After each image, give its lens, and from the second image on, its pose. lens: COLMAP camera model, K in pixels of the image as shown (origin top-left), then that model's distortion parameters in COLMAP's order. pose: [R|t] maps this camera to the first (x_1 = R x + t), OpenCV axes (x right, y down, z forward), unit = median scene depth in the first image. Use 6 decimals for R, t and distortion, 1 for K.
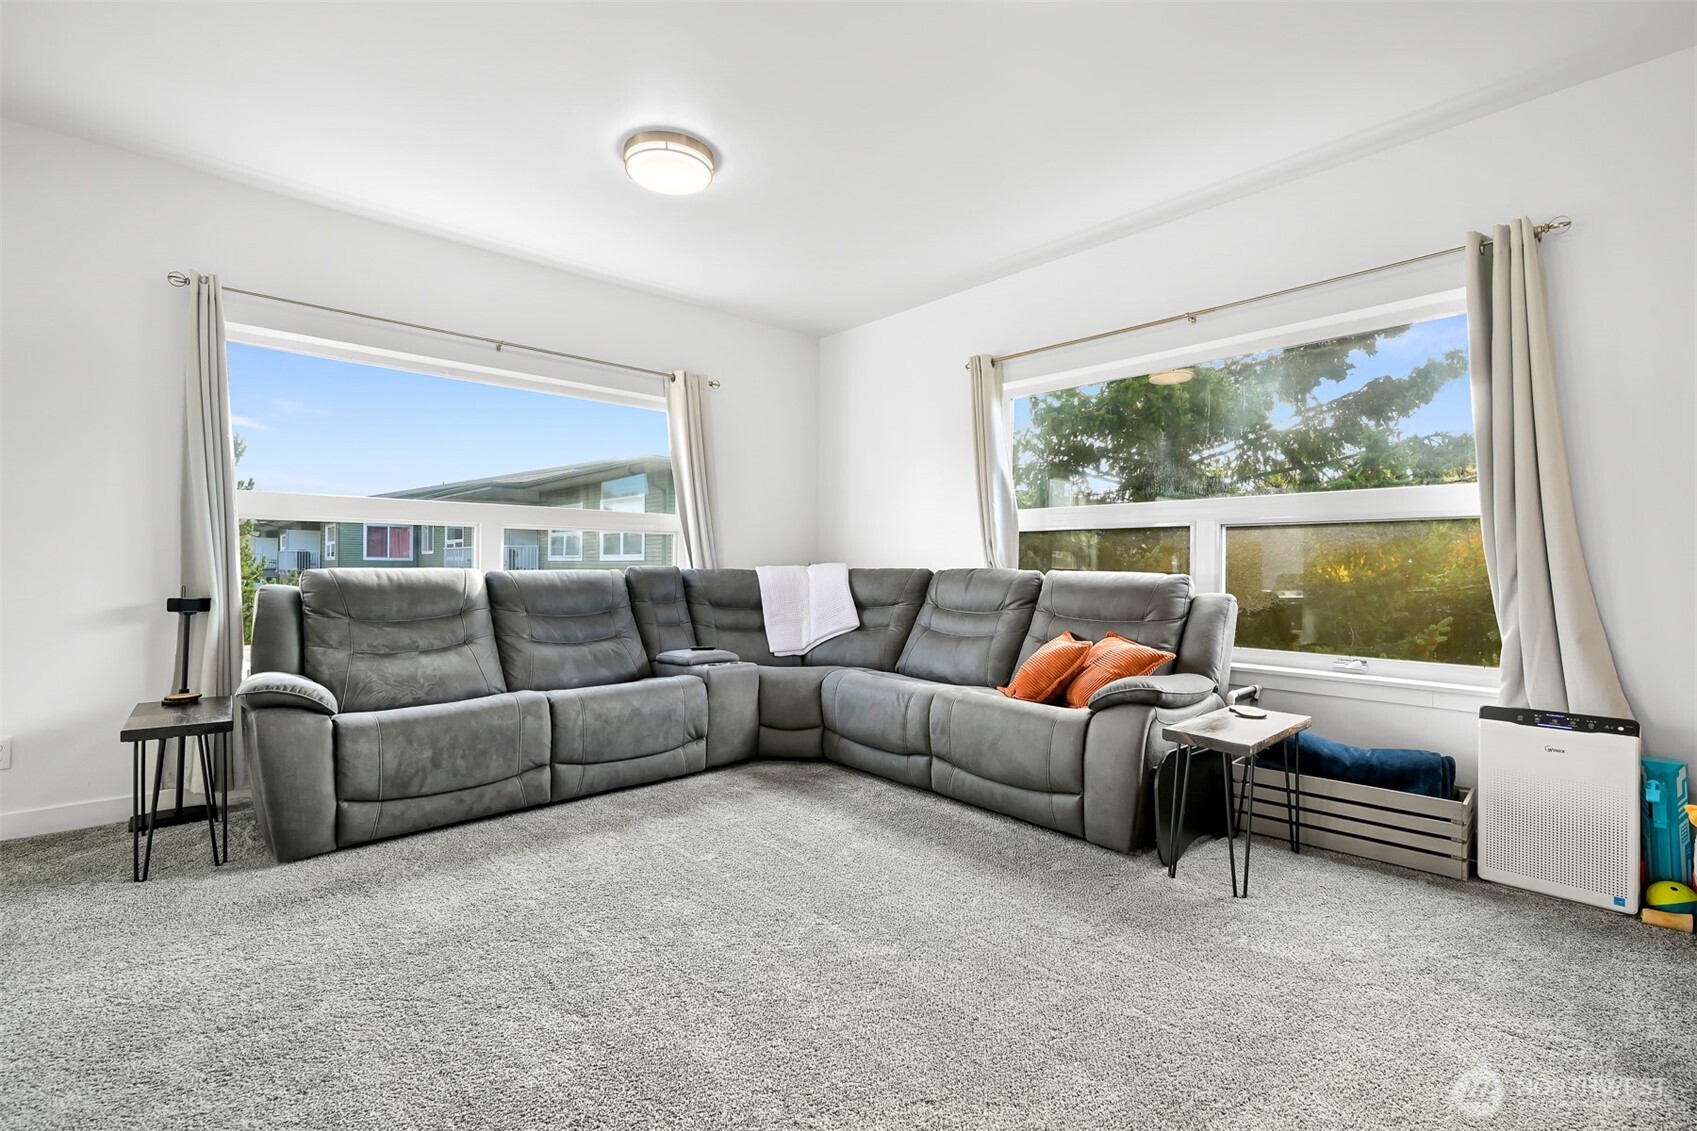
lens RADIAL K [[759.8, 0, 819.1], [0, 759.8, 574.8], [0, 0, 1]] dist [-0.000665, -0.000311]
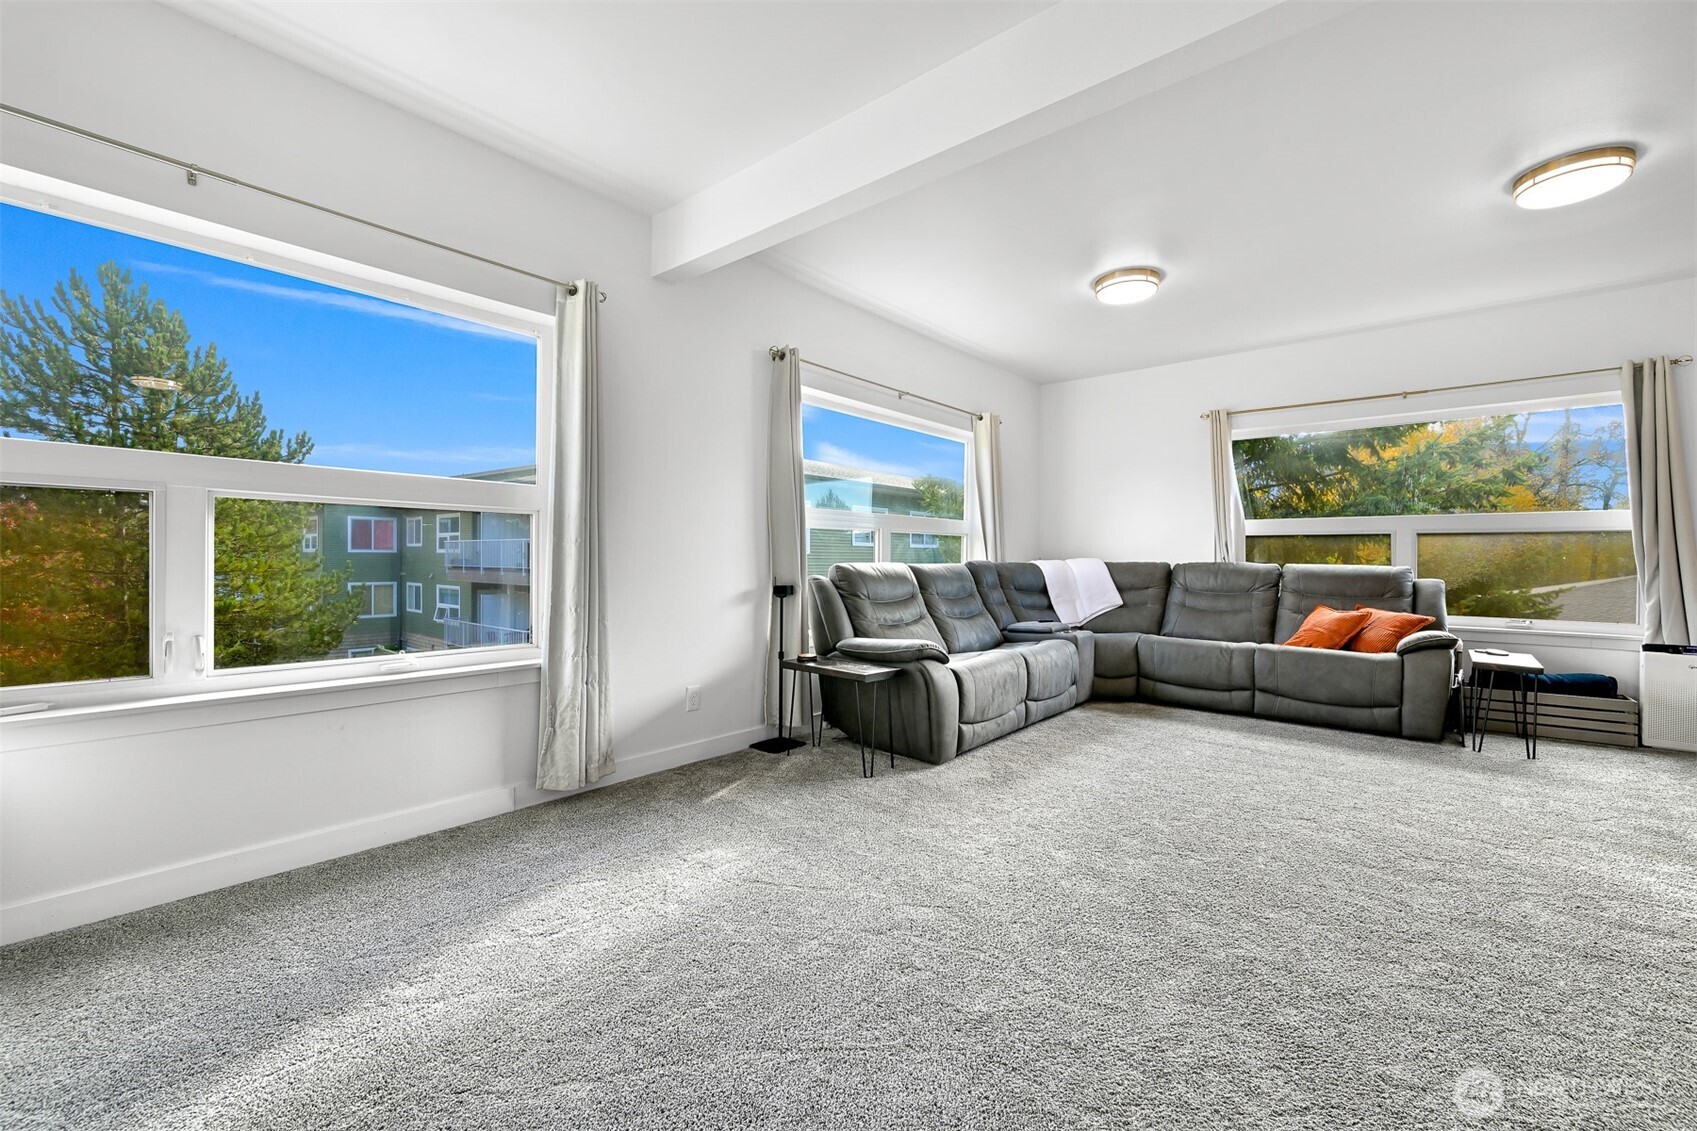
lens RADIAL K [[696.6, 0, 847.1], [0, 696.6, 572.9], [0, 0, 1]] dist [0.001222, 0.000262]
pose [[0.992245, -0.003055, 0.124259, -0.749515], [0.001798, 0.999946, 0.010231, -0.003498], [-0.124283, -0.009928, 0.992197, -0.222061]]
